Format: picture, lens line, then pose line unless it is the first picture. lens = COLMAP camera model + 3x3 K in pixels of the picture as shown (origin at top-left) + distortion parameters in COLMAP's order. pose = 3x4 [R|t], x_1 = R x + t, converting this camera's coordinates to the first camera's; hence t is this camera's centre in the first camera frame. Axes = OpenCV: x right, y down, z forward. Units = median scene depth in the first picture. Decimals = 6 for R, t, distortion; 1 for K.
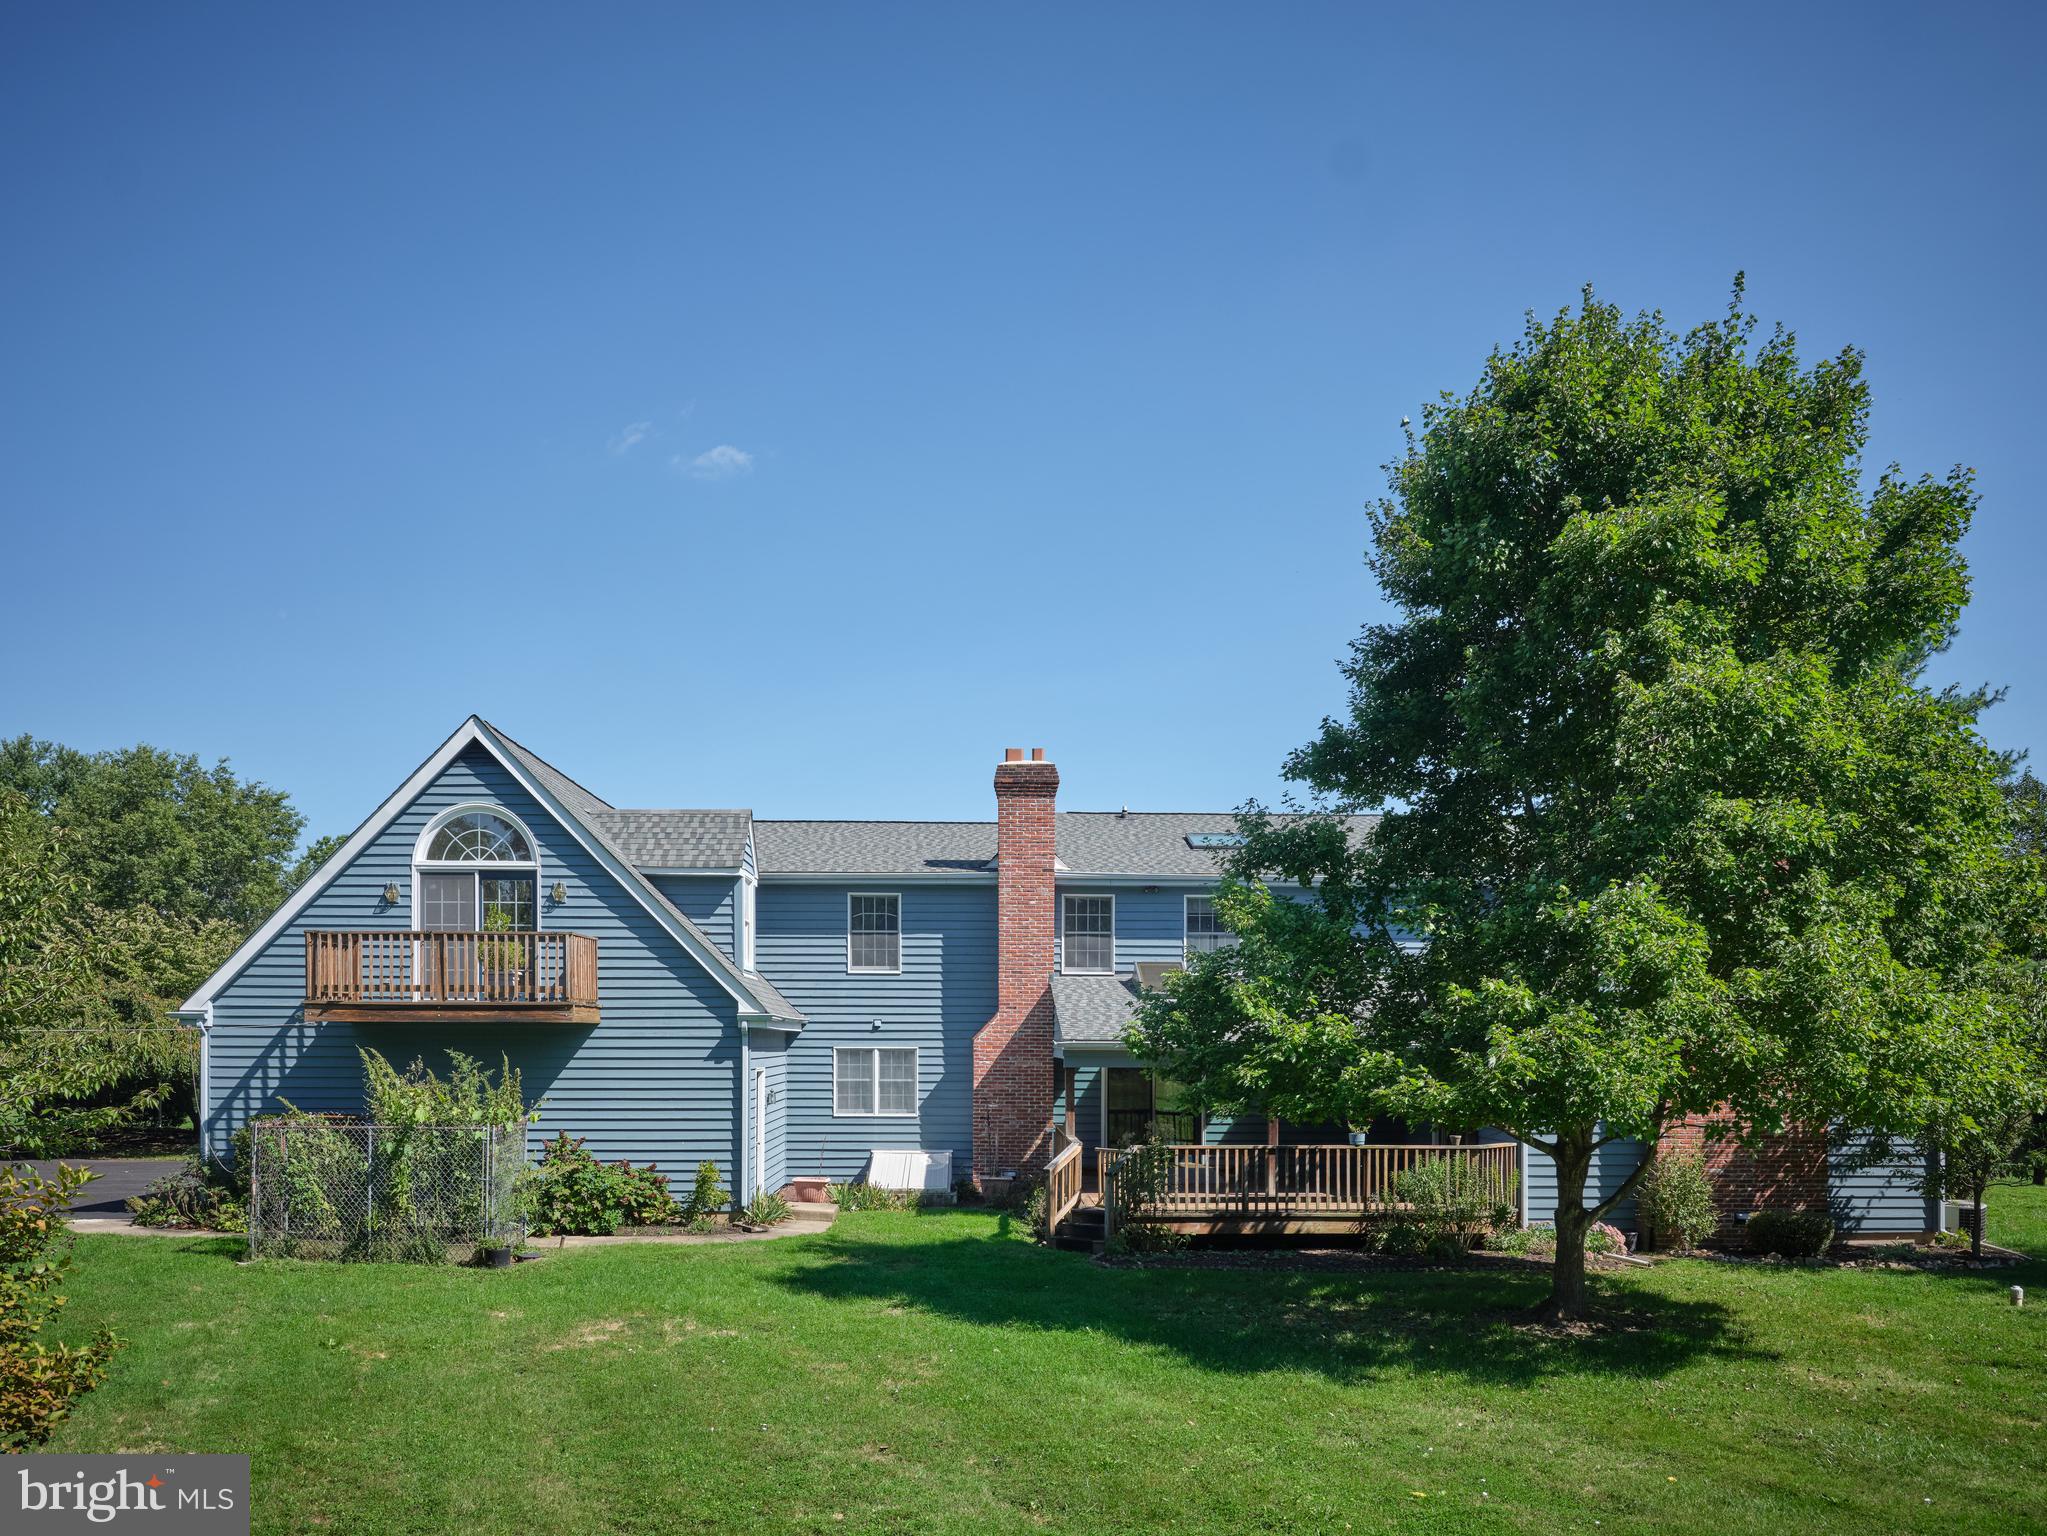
lens RADIAL K [[1606.3, 0, 1023.8], [0, 1606.3, 936.6], [0, 0, 1]] dist [-0.044178, 0.110461]
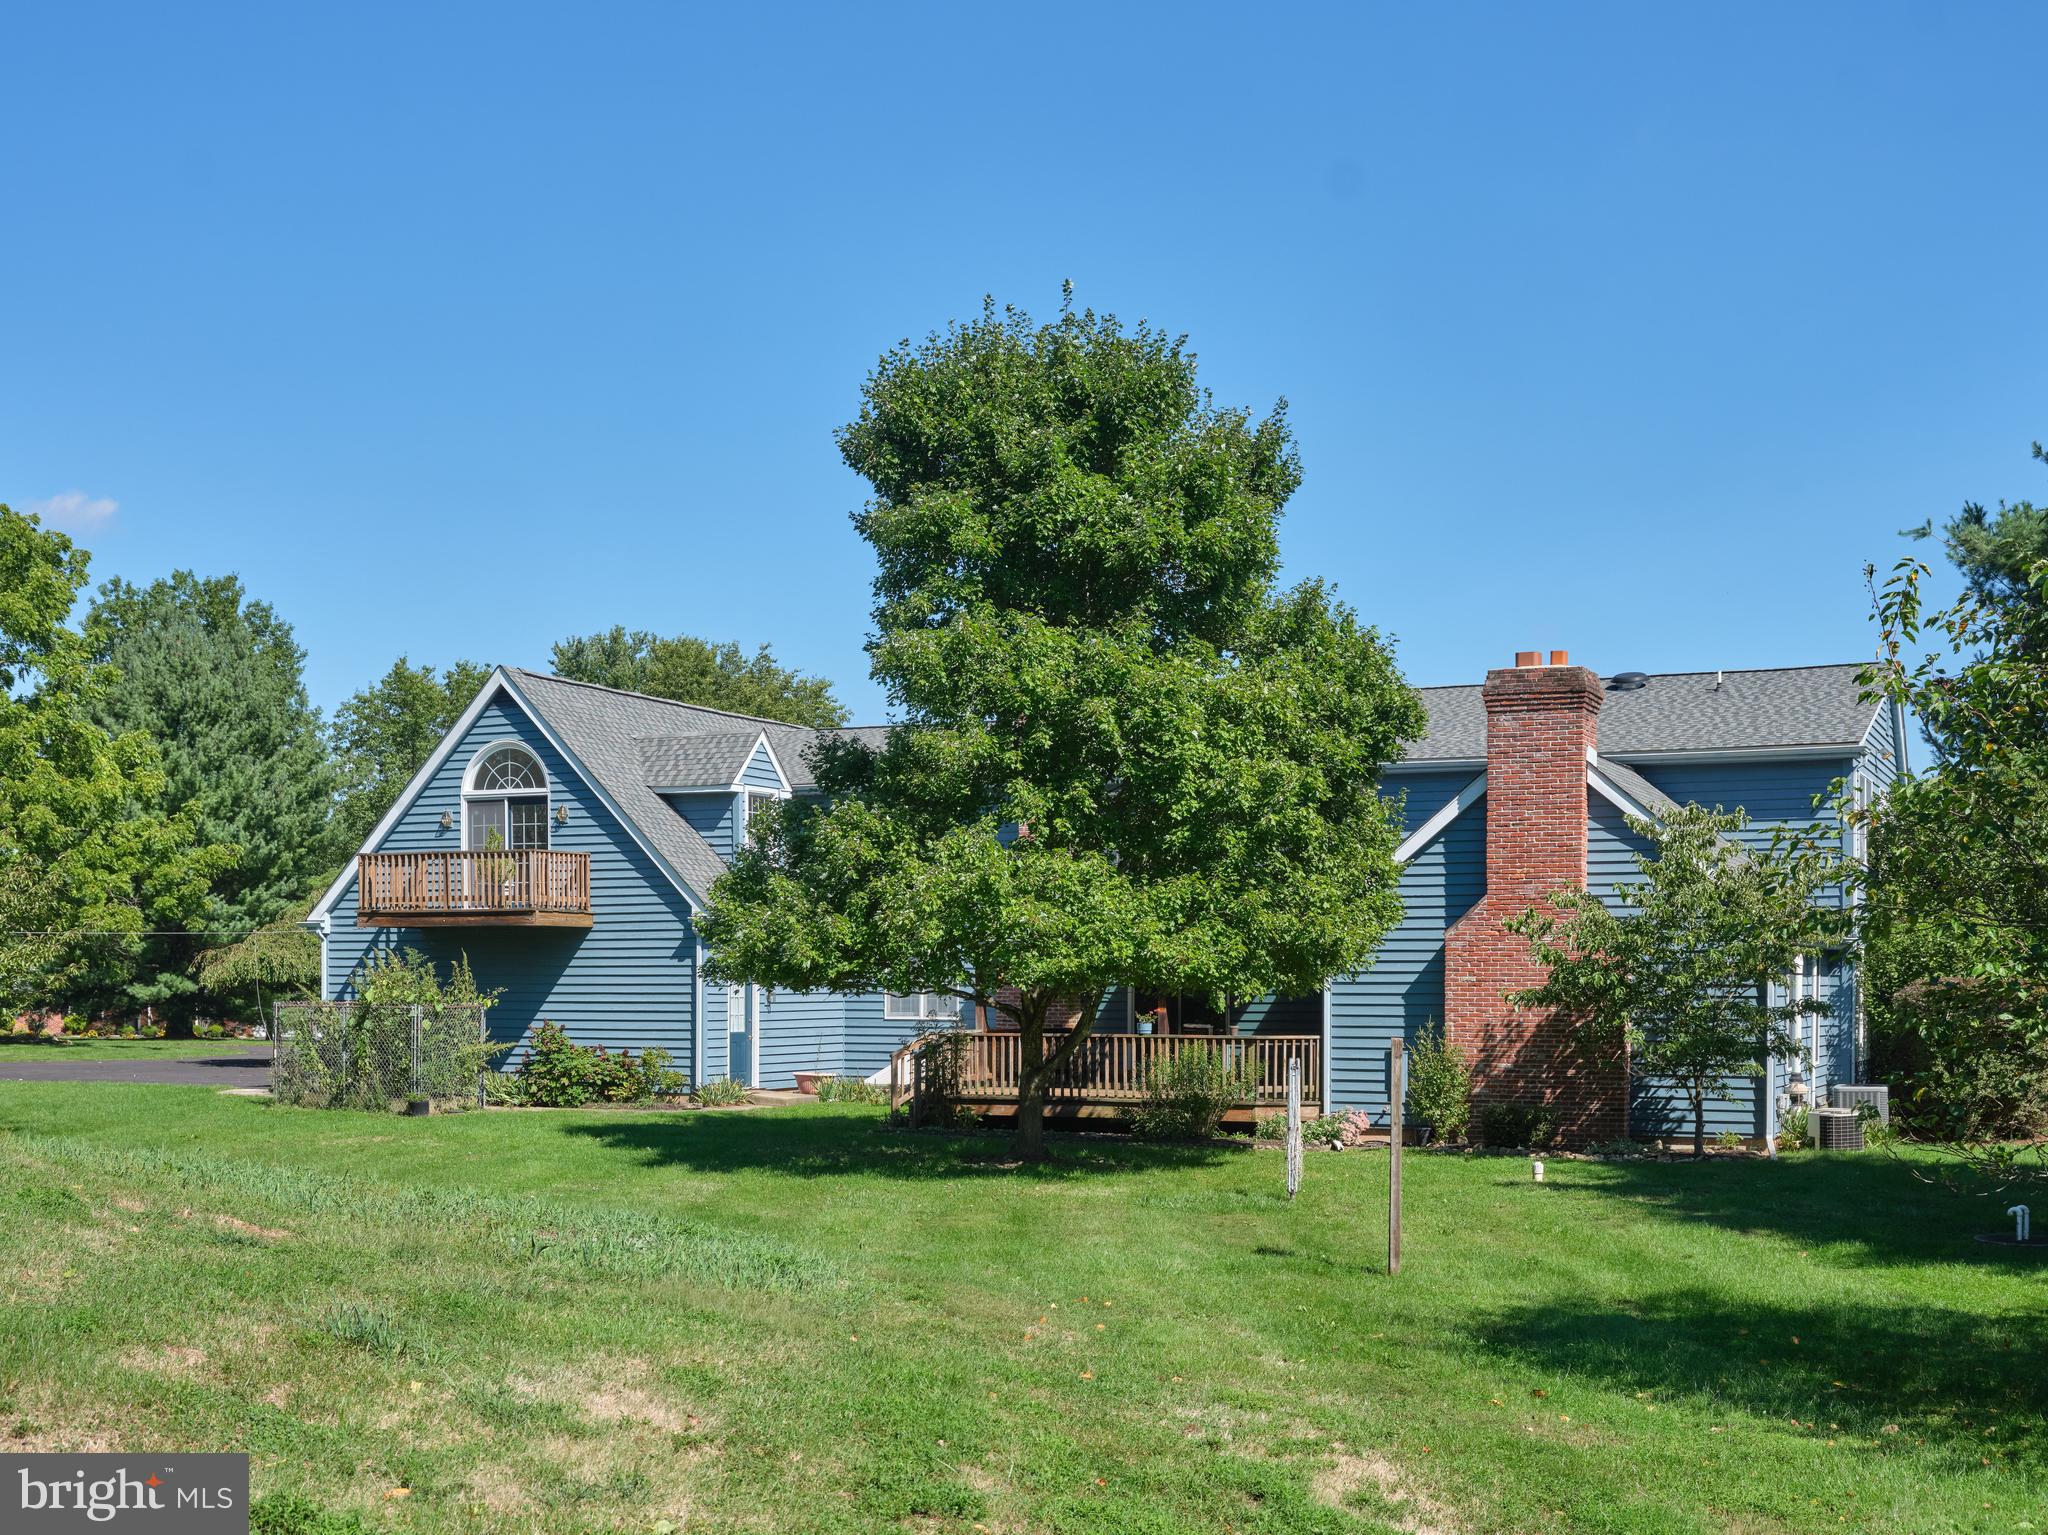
lens RADIAL K [[2396.8, 0, 1024.0], [0, 2396.8, 767.5], [0, 0, 1]] dist [-0.005985, -0.004650]
pose [[0.896180, -0.040911, -0.441801, 0.773934], [0.029773, 0.999041, -0.032117, 0.004146], [0.442691, 0.015629, 0.896538, -0.403301]]
